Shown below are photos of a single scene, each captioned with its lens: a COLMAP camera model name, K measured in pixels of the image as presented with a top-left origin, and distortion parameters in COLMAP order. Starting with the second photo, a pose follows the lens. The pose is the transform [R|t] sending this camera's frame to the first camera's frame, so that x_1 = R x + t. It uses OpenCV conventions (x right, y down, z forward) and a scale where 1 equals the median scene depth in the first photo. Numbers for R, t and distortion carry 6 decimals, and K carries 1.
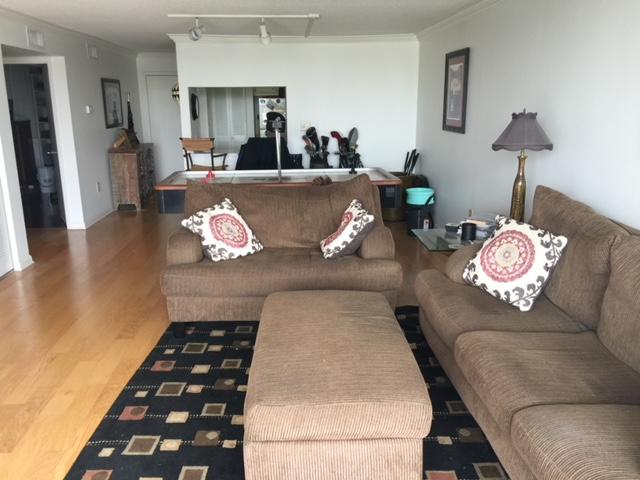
lens RADIAL K [[545.3, 0, 318.9], [0, 545.3, 238.6], [0, 0, 1]] dist [0.044664, -0.019910]
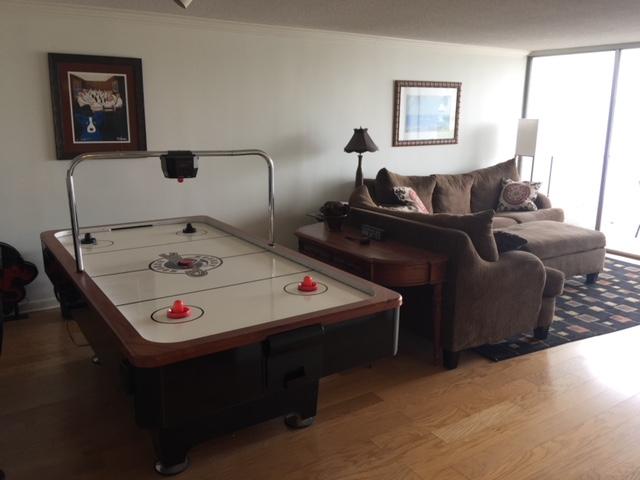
lens RADIAL K [[545.3, 0, 320.0], [0, 545.3, 240.2], [0, 0, 1]] dist [0.044664, -0.019910]
pose [[-0.494553, -0.190653, 0.847979, -0.393431], [0.202876, 0.923372, 0.325923, -0.189202], [-0.845138, 0.333221, -0.417977, 0.752431]]
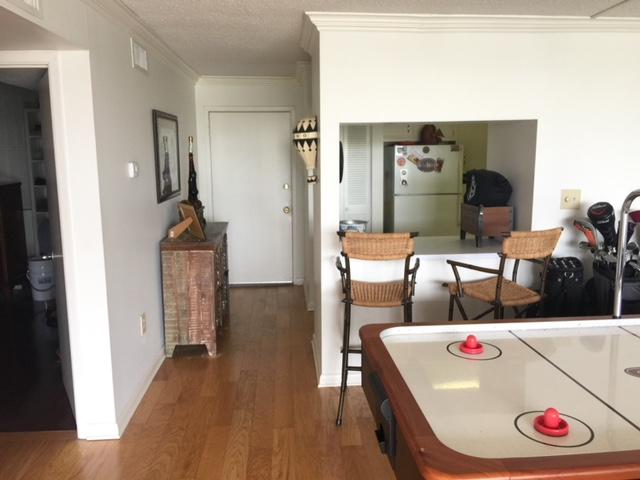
lens RADIAL K [[545.3, 0, 321.8], [0, 545.3, 241.0], [0, 0, 1]] dist [0.044664, -0.019910]
pose [[0.999997, -0.000784, 0.002441, -0.228168], [0.000983, 0.996574, -0.082700, -0.119282], [-0.002368, 0.082702, 0.996571, 0.474120]]
